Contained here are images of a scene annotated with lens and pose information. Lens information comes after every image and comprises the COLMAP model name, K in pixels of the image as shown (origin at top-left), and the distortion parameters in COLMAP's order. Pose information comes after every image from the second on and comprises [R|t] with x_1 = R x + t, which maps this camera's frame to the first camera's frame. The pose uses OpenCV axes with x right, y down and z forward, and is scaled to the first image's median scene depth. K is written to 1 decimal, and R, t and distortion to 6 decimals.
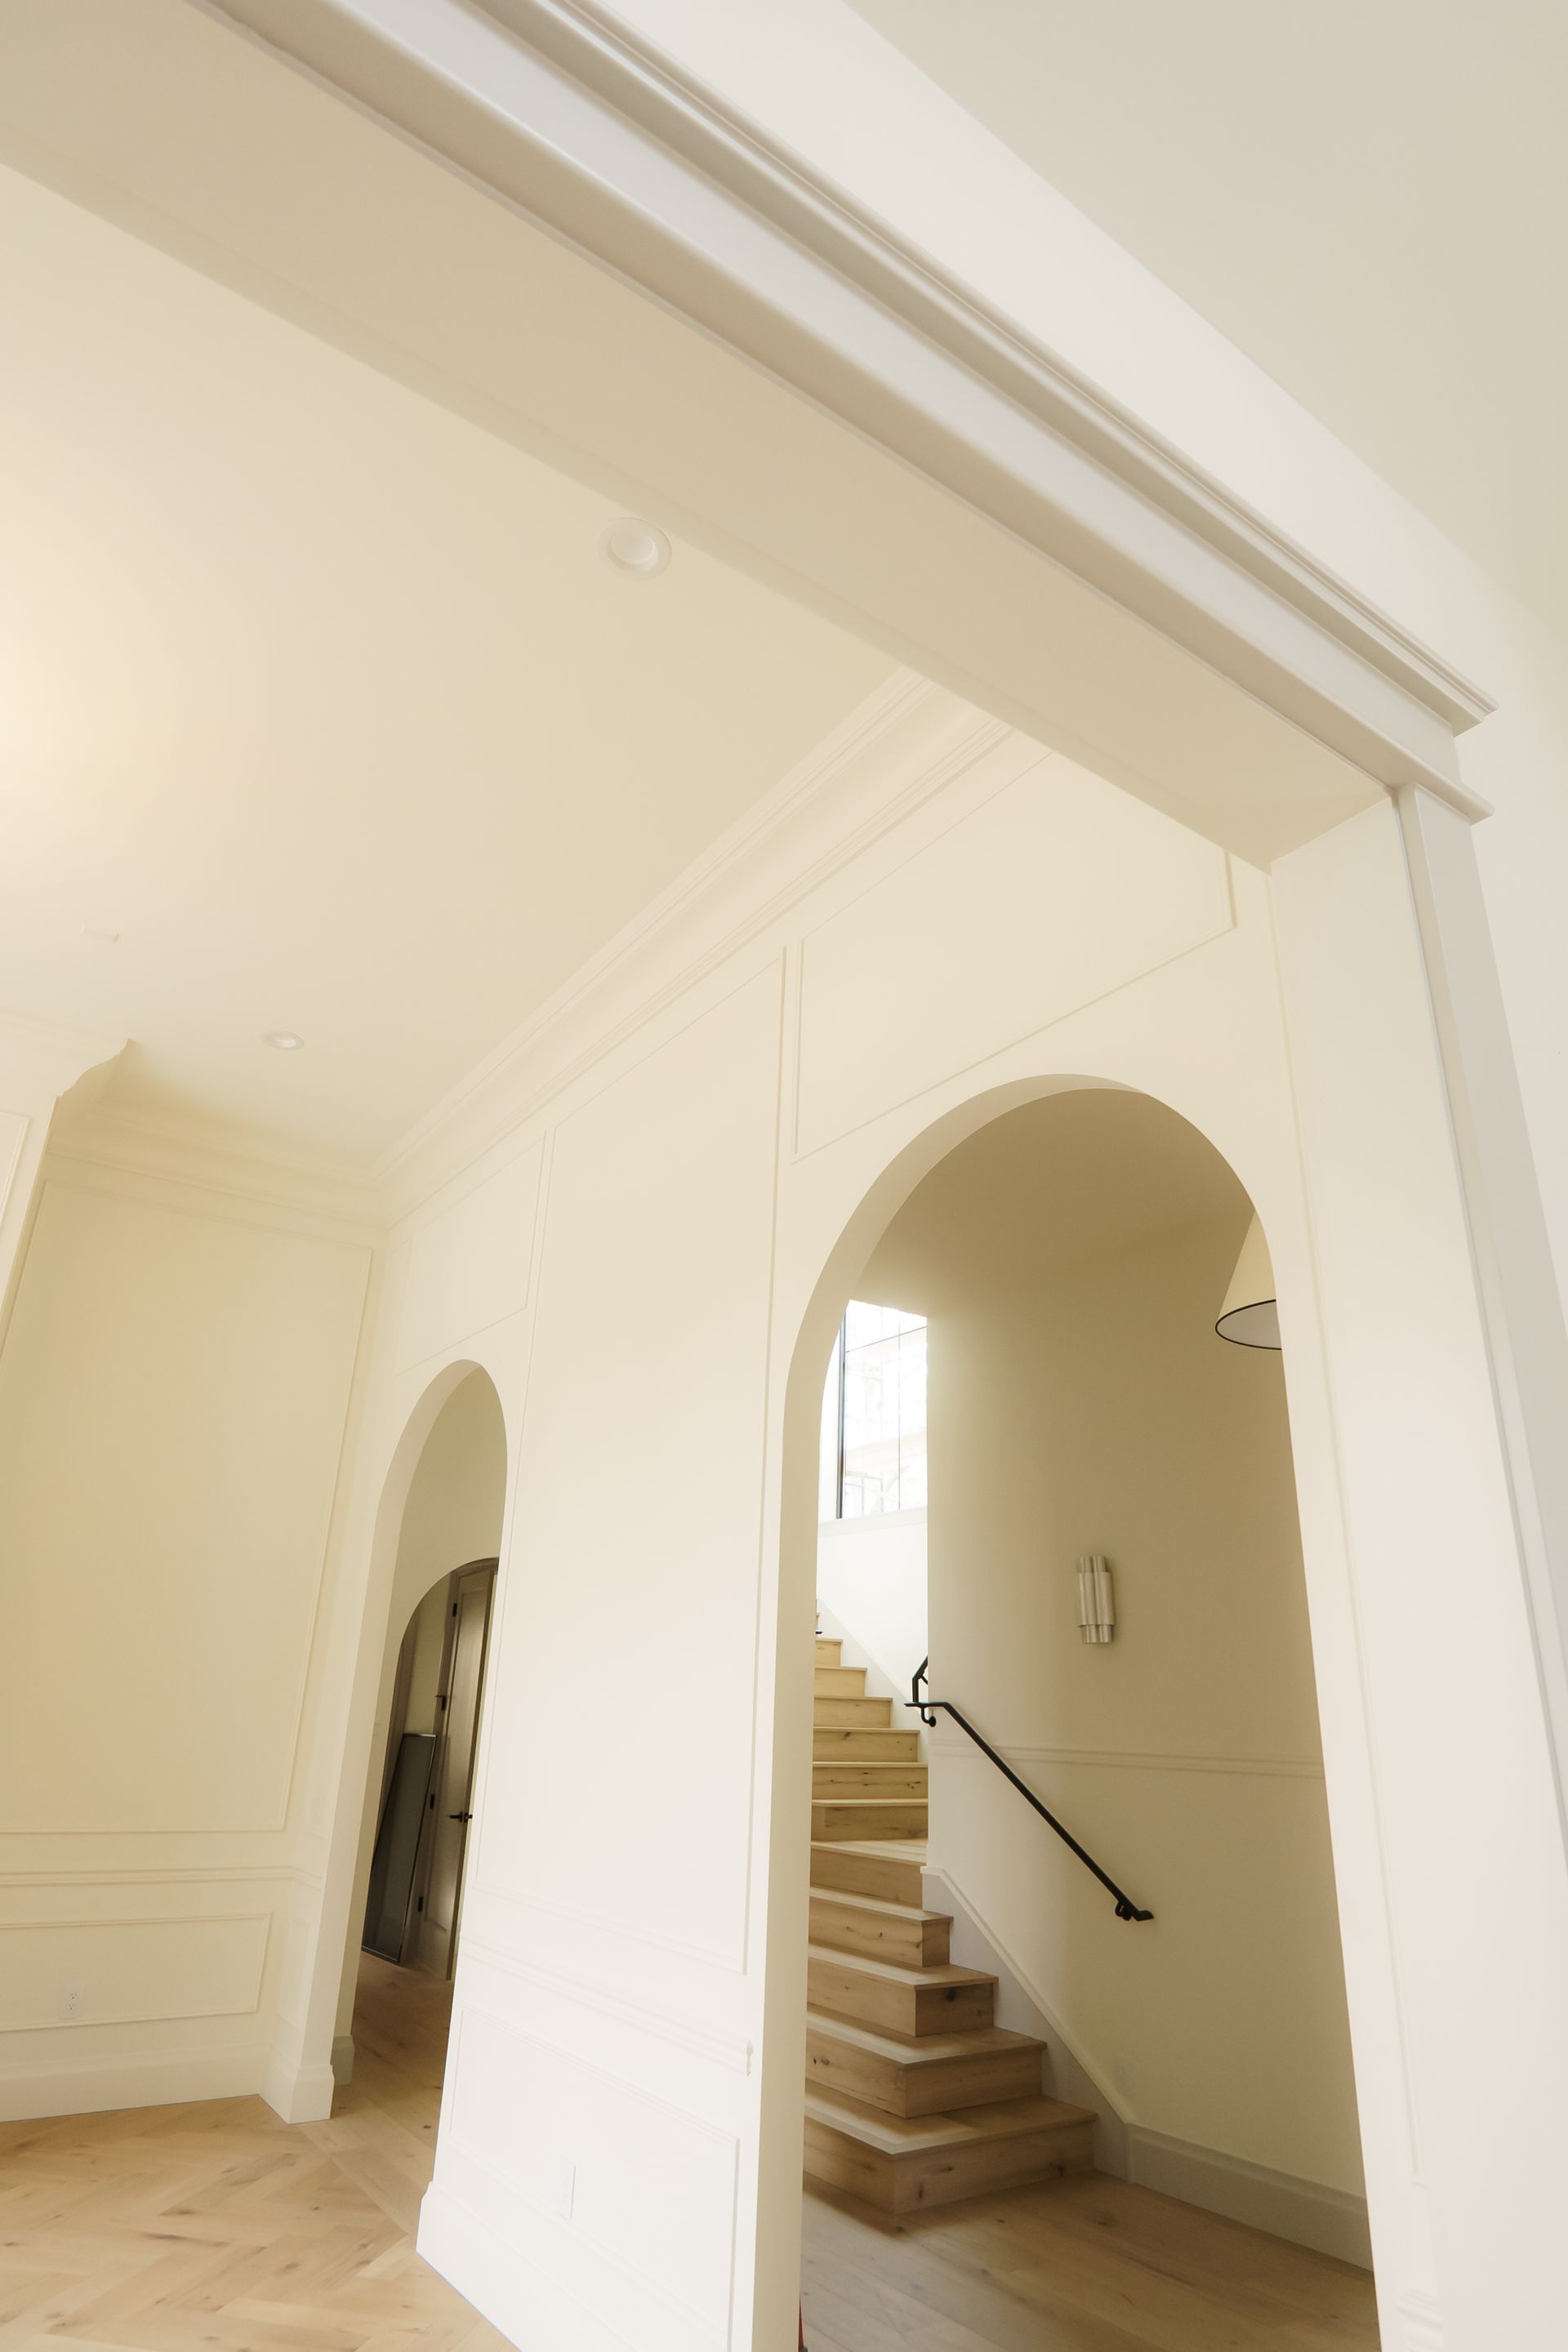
lens RADIAL K [[1328.3, 0, 801.2], [0, 1328.3, 1169.1], [0, 0, 1]] dist [-0.023496, 0.001862]
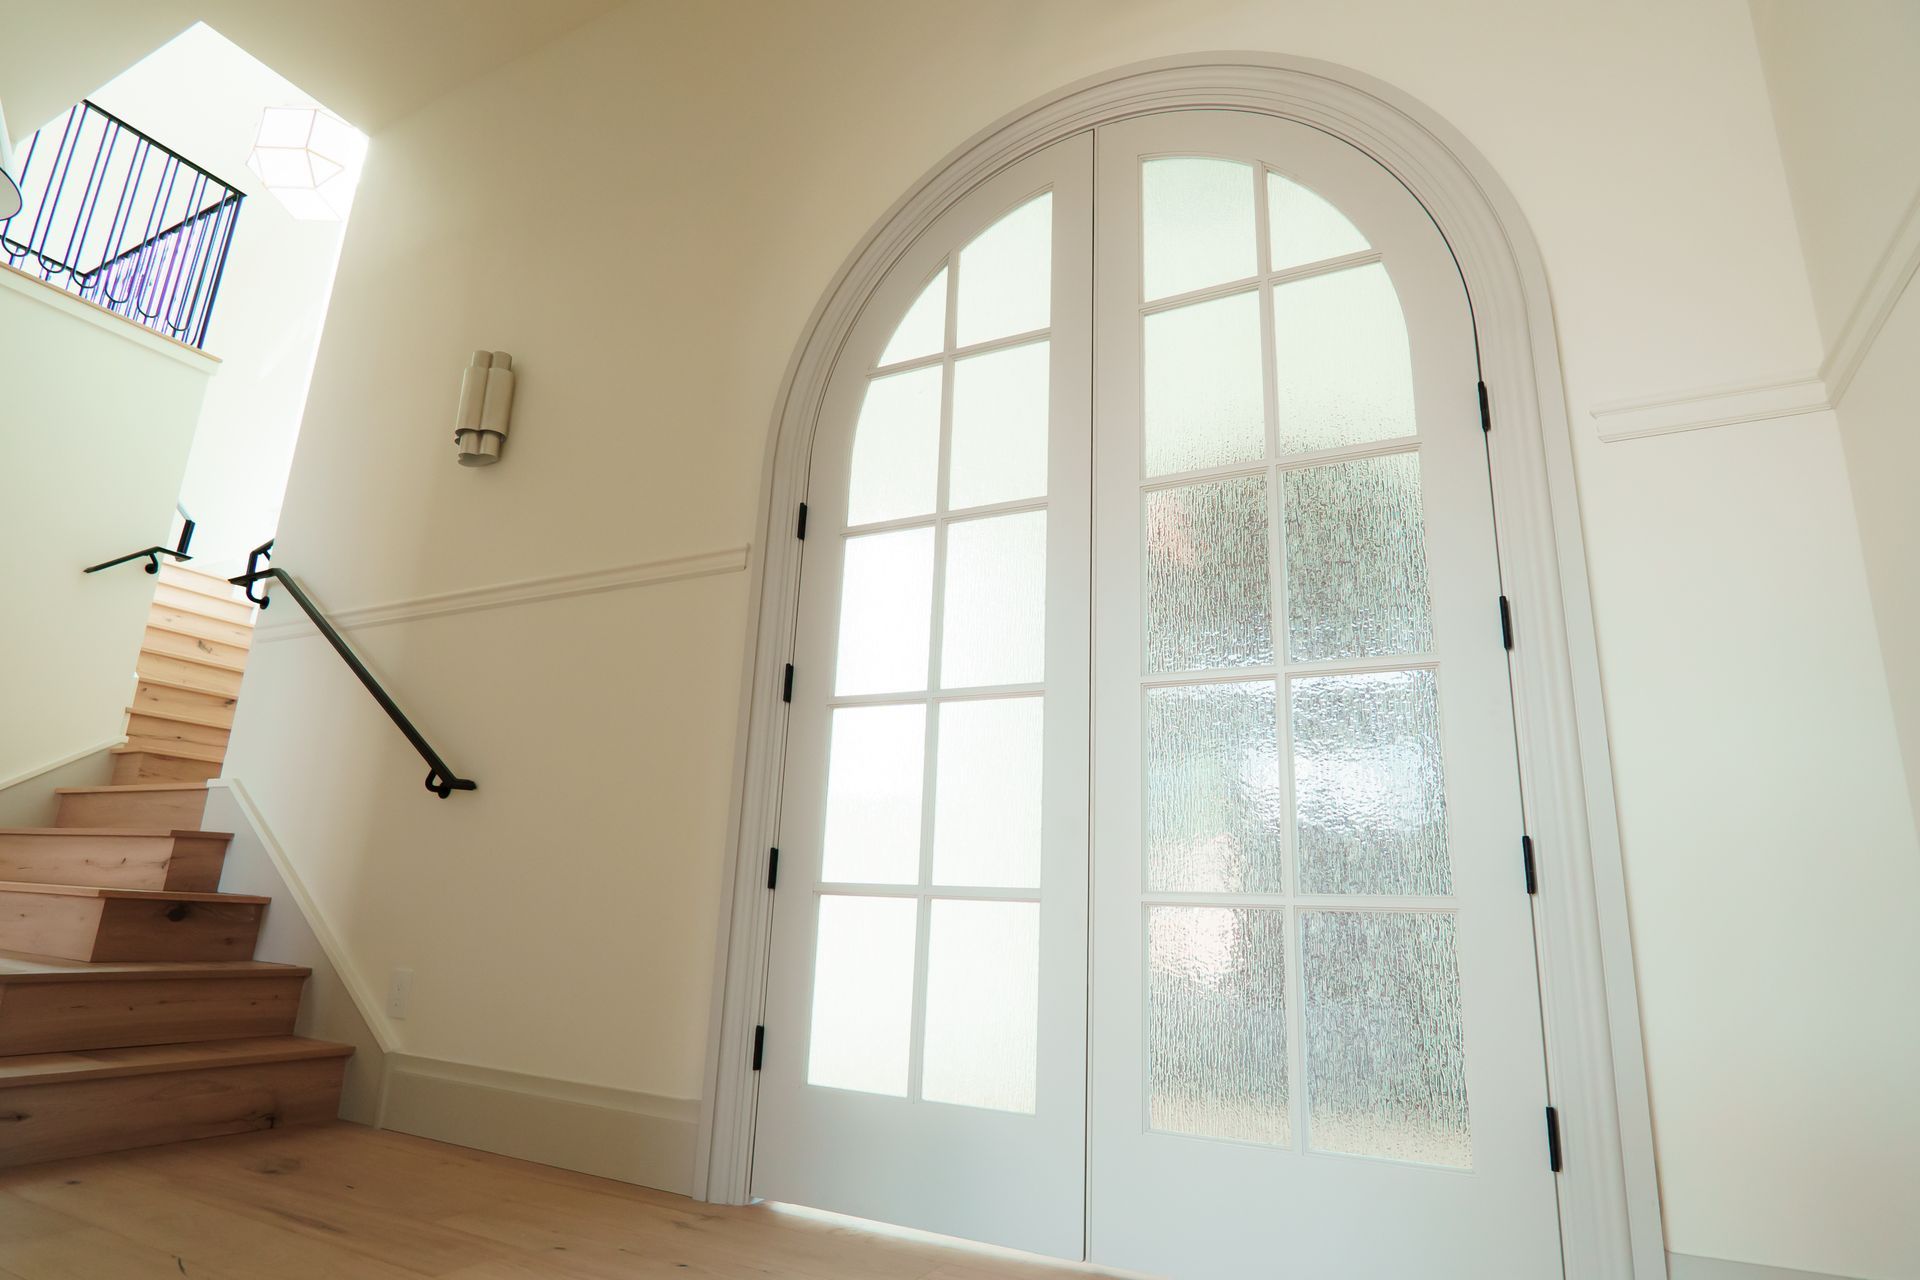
lens RADIAL K [[1045.5, 0, 957.5], [0, 1045.5, 630.8], [0, 0, 1]] dist [-0.024590, 0.005953]
pose [[0.890177, 0.129995, 0.436677, 0.263656], [-0.189909, 0.977071, 0.096267, 0.411349], [-0.414150, -0.168623, 0.894453, 0.426694]]
